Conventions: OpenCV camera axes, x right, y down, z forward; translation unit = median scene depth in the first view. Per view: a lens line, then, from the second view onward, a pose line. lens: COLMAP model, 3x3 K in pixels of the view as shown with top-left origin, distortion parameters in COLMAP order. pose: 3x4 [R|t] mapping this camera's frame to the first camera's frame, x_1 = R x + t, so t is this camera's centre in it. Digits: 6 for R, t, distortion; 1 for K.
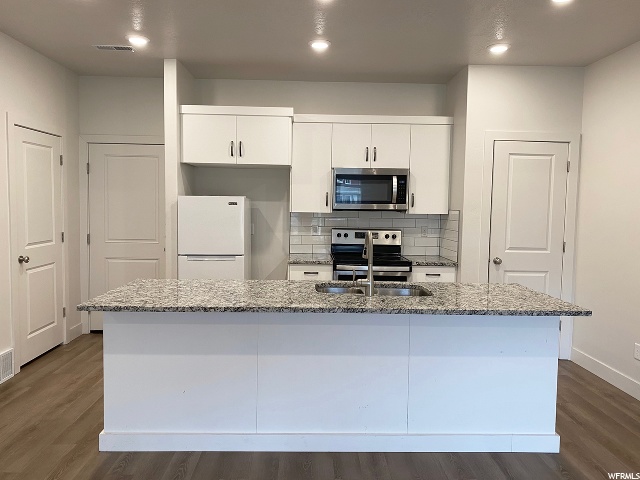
lens RADIAL K [[484.0, 0, 310.9], [0, 484.0, 239.9], [0, 0, 1]] dist [0.001099, 0.000820]
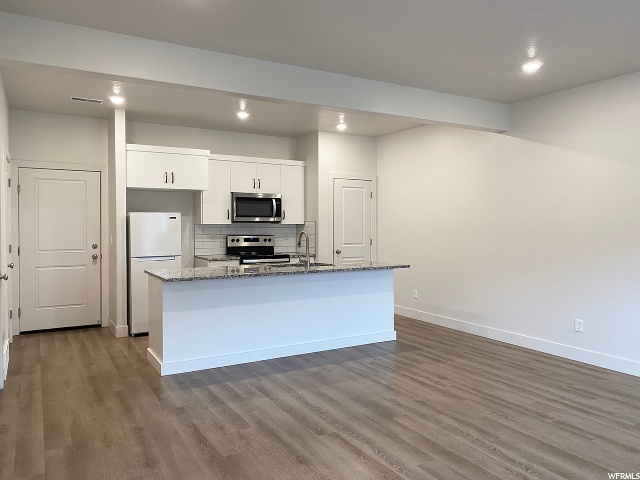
lens RADIAL K [[484.0, 0, 310.9], [0, 484.0, 239.9], [0, 0, 1]] dist [0.001099, 0.000820]
pose [[0.879639, -0.029548, 0.474722, -0.451554], [0.047246, 0.998560, -0.025393, 0.039026], [-0.473289, 0.044766, 0.879769, -0.372650]]
